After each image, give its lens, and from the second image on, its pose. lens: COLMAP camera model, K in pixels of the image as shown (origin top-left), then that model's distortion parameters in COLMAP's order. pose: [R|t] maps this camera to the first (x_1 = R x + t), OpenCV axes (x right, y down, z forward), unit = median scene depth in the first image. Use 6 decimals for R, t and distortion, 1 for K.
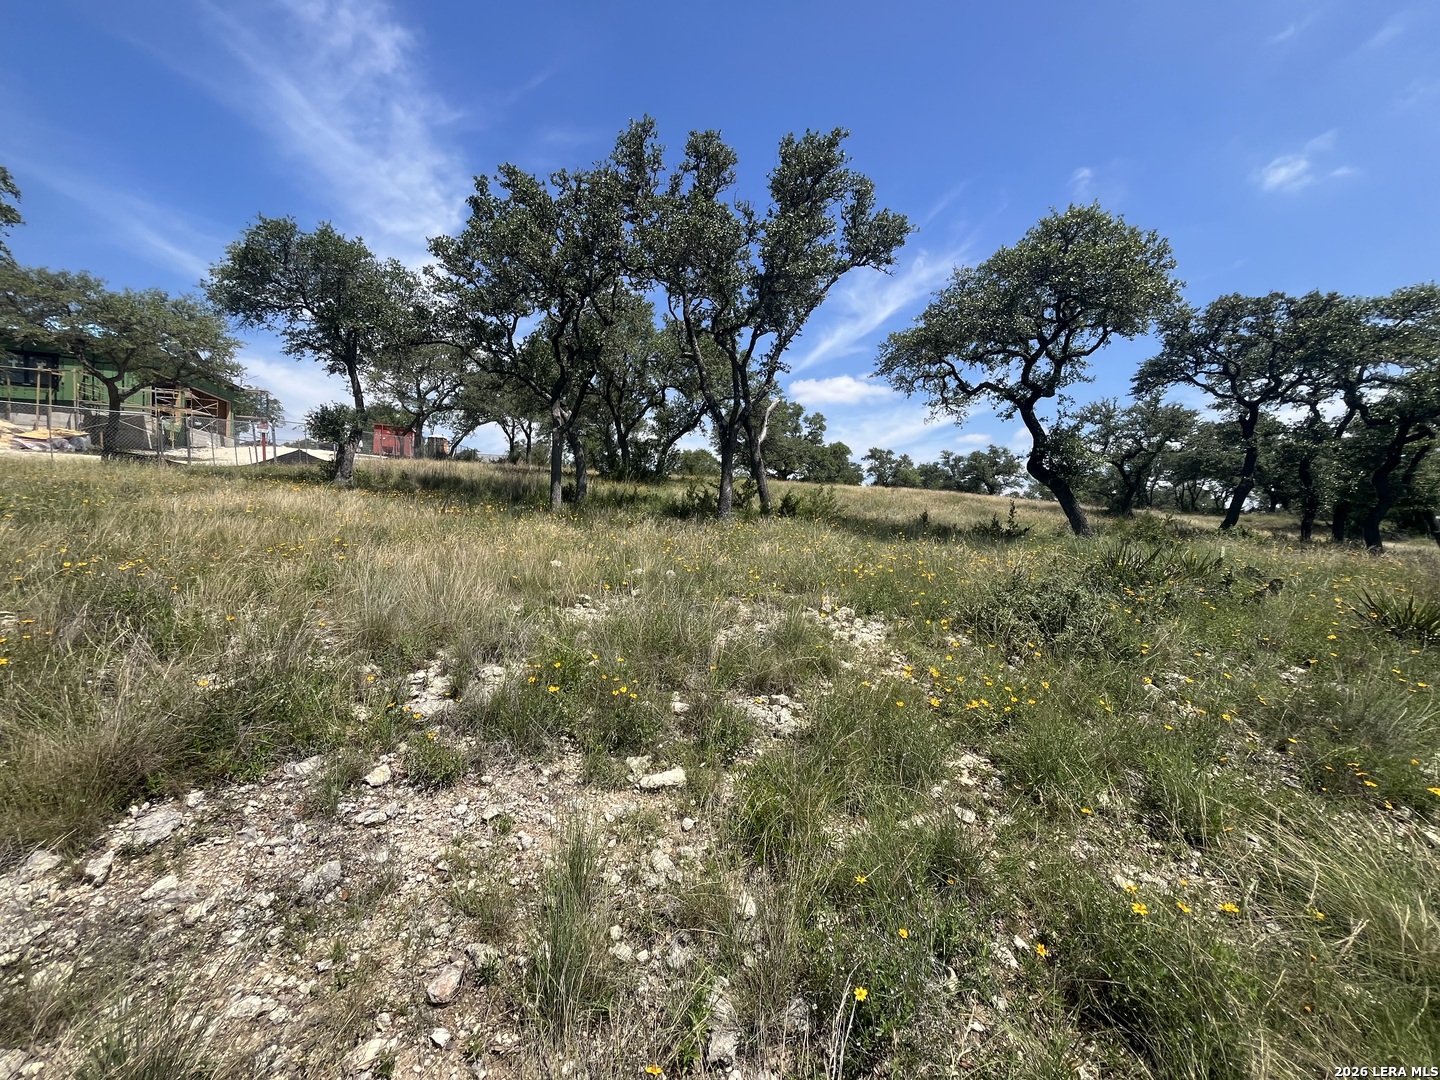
lens RADIAL K [[582.4, 0, 715.7], [0, 582.4, 542.7], [0, 0, 1]] dist [-0.000287, -0.000426]
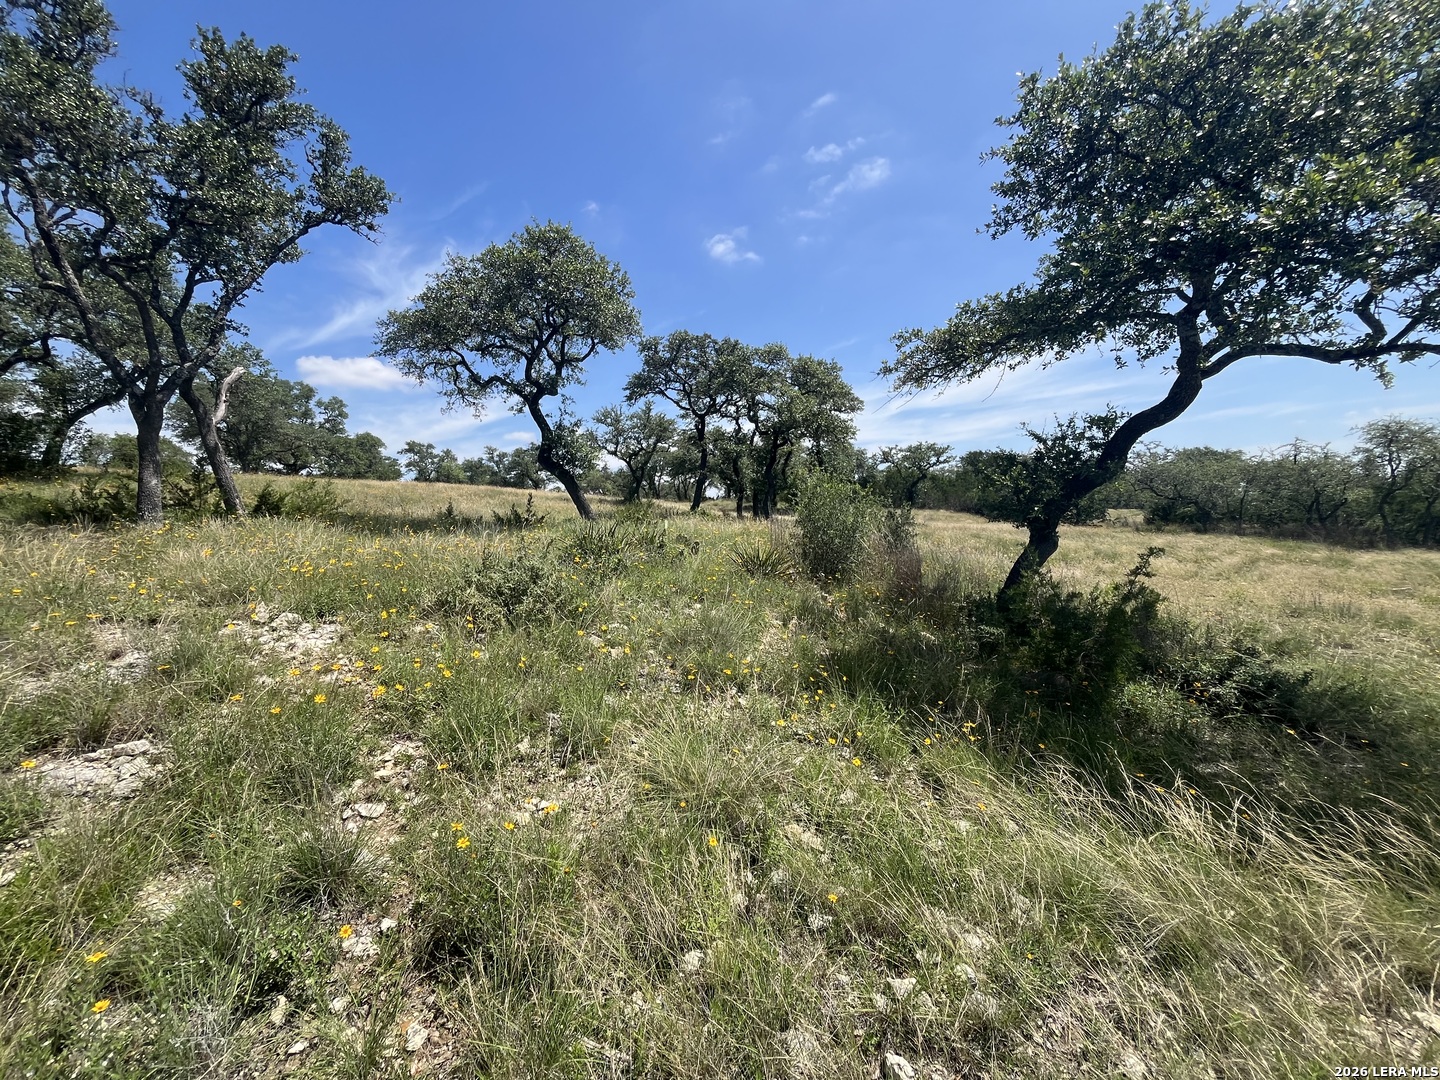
lens RADIAL K [[582.4, 0, 715.7], [0, 582.4, 542.7], [0, 0, 1]] dist [-0.000287, -0.000426]
pose [[0.744455, -0.077235, 0.663190, 0.044729], [0.073399, 0.996734, 0.033686, 0.009041], [-0.663626, 0.023599, 0.747692, -0.012033]]
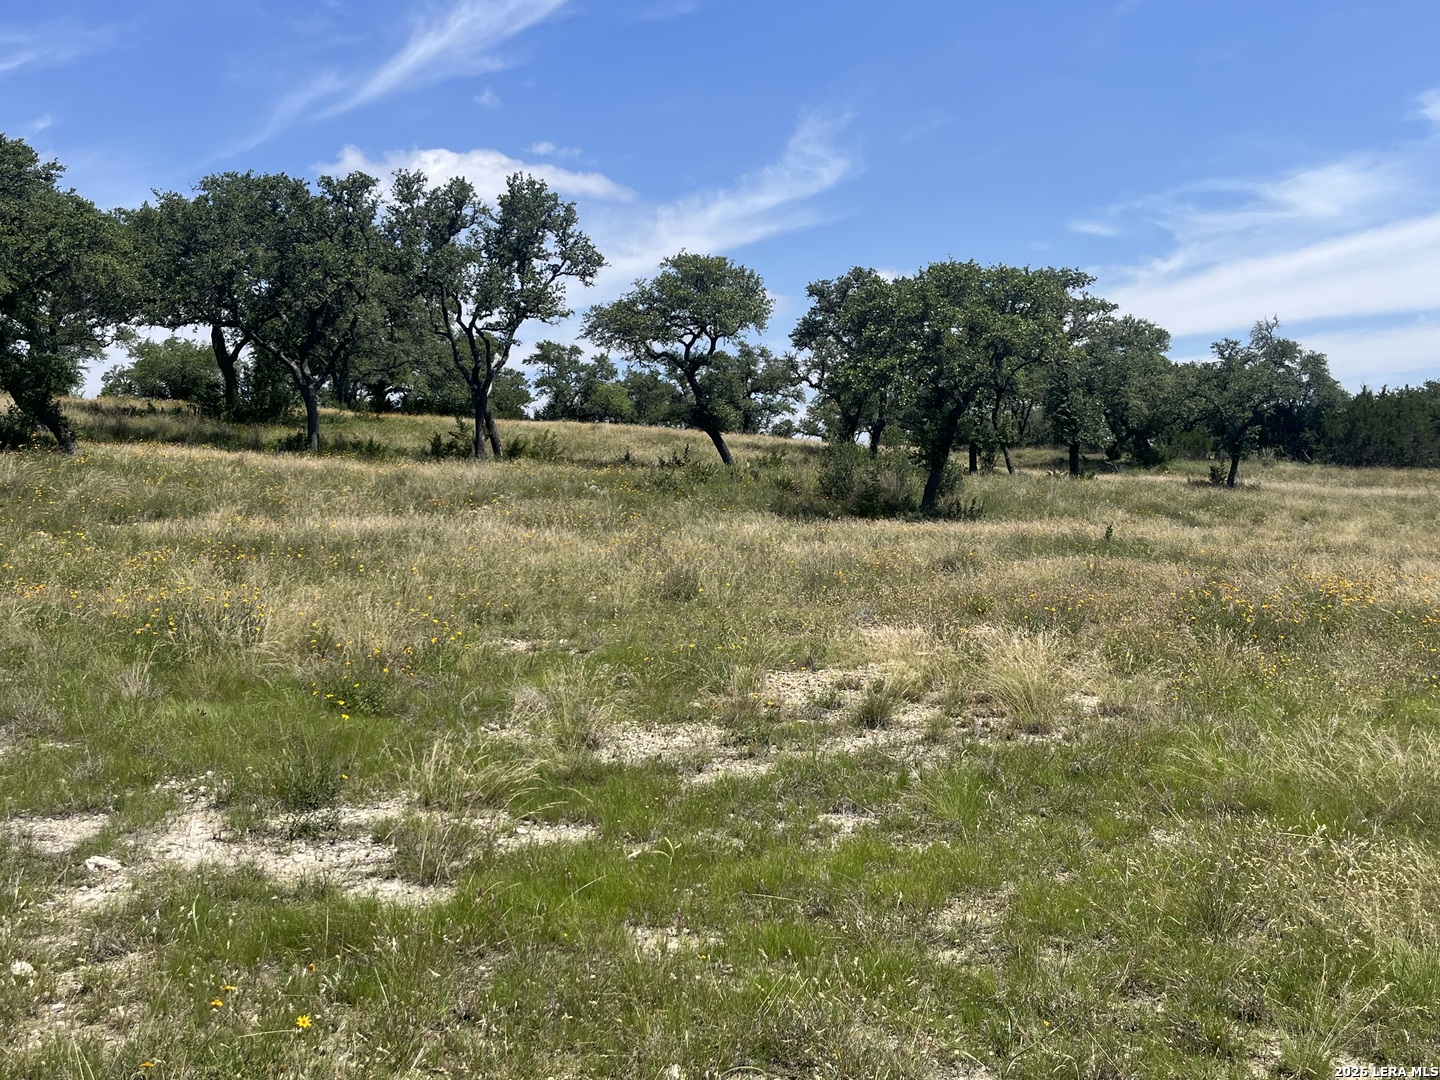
lens RADIAL K [[1494.1, 0, 720.0], [0, 1494.1, 540.0], [0, 0, 1]] dist [0.026336, 0.009829]
pose [[0.924170, -0.042474, 0.379614, -0.653076], [0.044413, 0.999007, 0.003655, 0.128475], [-0.379392, 0.013482, 0.925138, -1.959911]]
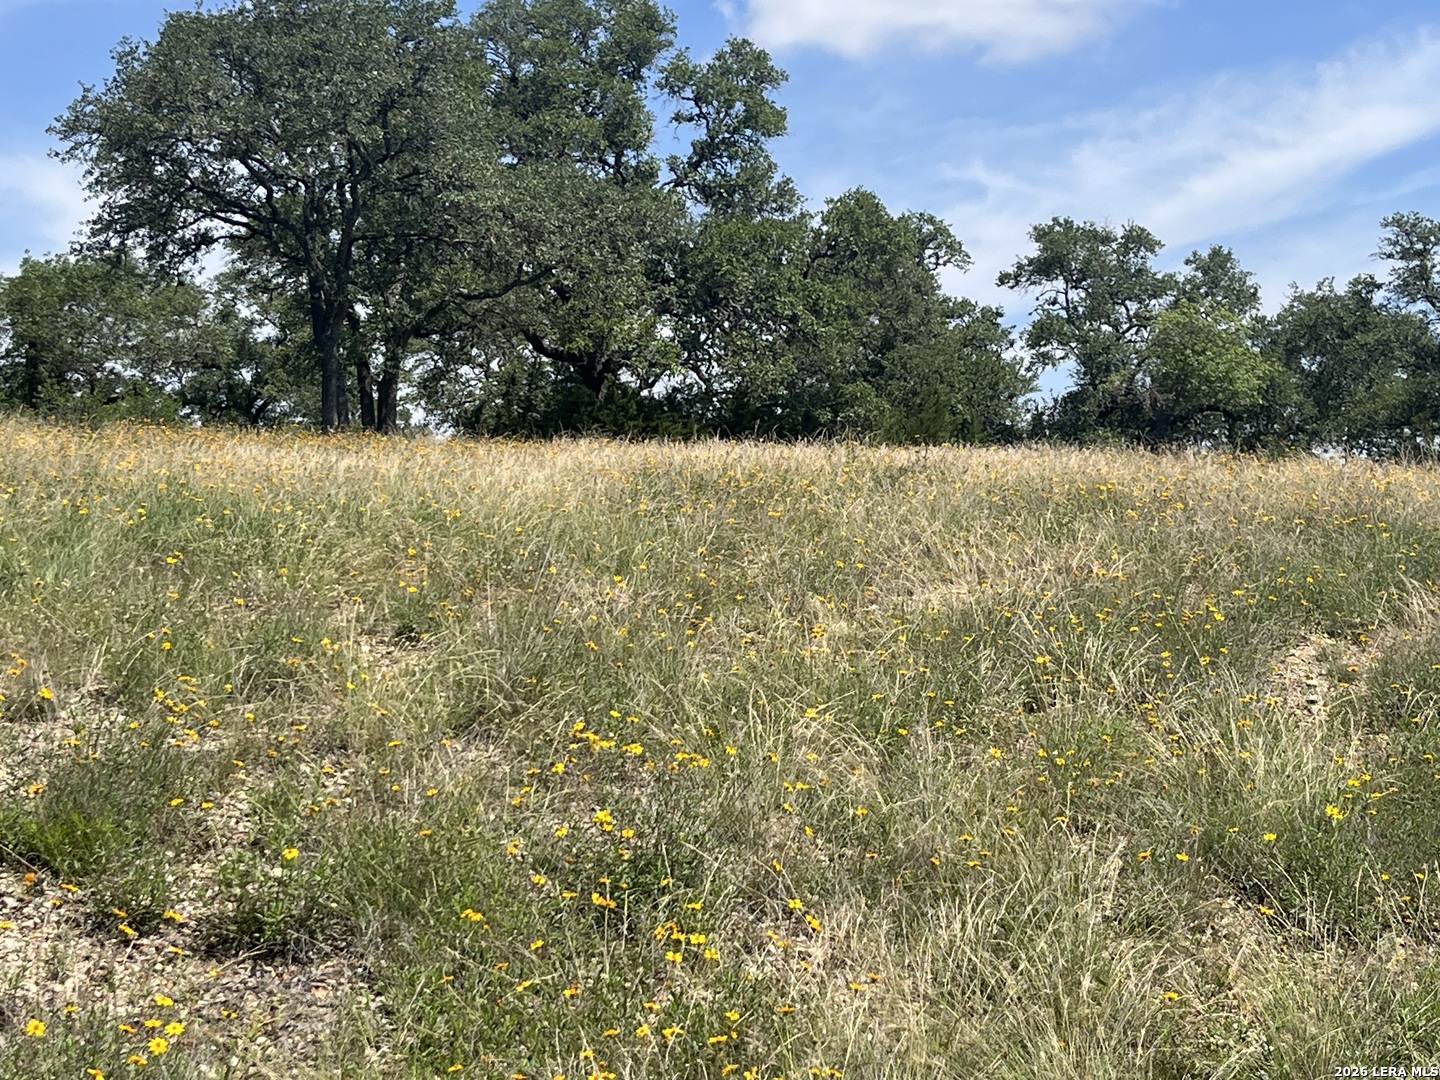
lens RADIAL K [[2403.2, 0, 720.0], [0, 2403.2, 540.0], [0, 0, 1]] dist [-0.013848, -0.020863]
pose [[0.997032, -0.041700, 0.064710, 0.617284], [0.044985, 0.997727, -0.050171, -0.126943], [-0.062471, 0.052933, 0.996642, 1.279592]]
